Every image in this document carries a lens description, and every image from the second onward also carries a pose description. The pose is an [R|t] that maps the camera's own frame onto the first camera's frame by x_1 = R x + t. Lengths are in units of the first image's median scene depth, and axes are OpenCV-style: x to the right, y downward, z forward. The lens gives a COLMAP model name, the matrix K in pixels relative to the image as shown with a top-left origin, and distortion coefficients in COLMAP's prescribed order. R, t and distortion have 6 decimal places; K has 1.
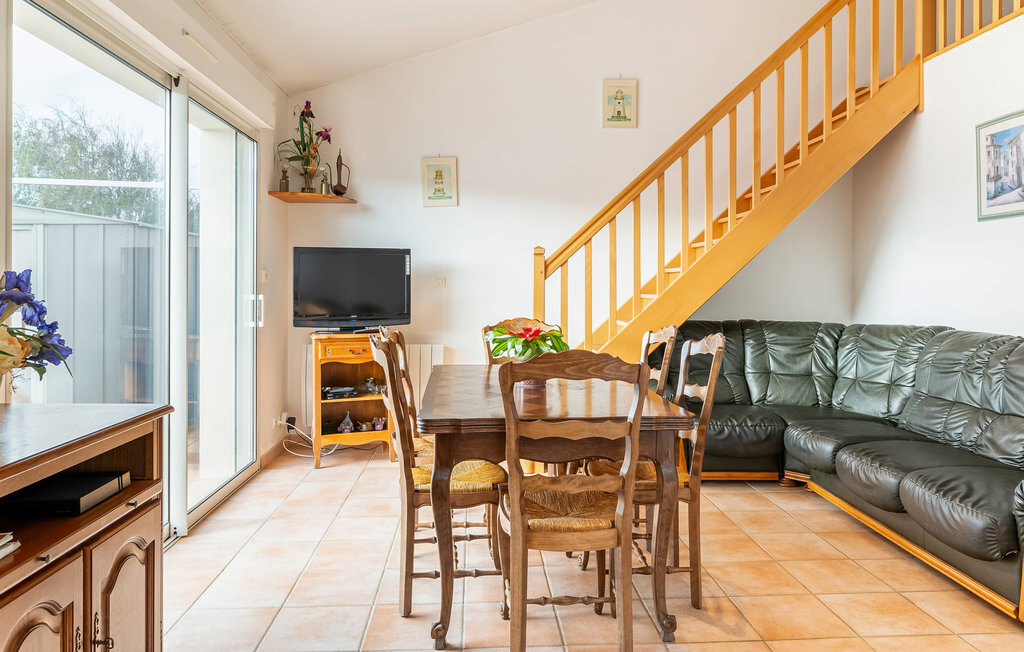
lens RADIAL K [[708.6, 0, 510.5], [0, 708.6, 282.9], [0, 0, 1]] dist [0.002385, 0.000546]
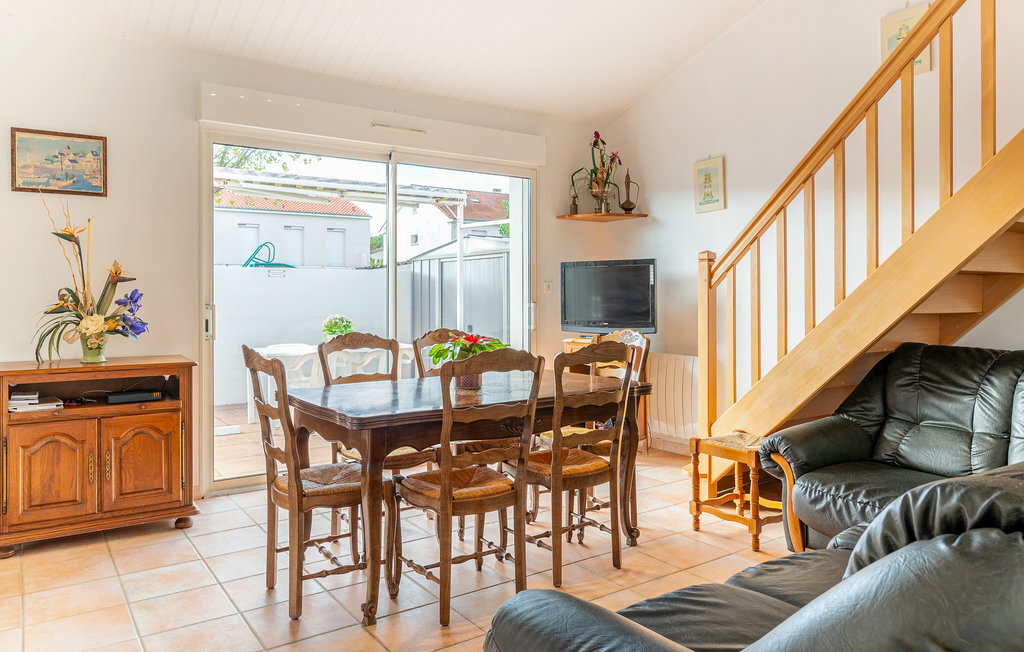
lens RADIAL K [[710.3, 0, 507.9], [0, 710.3, 305.3], [0, 0, 1]] dist [0.010136, 0.002115]
pose [[0.529068, 0.006433, -0.848555, 0.608239], [0.005751, 0.999921, 0.011166, 0.006047], [0.848560, -0.010788, 0.528990, 0.287023]]
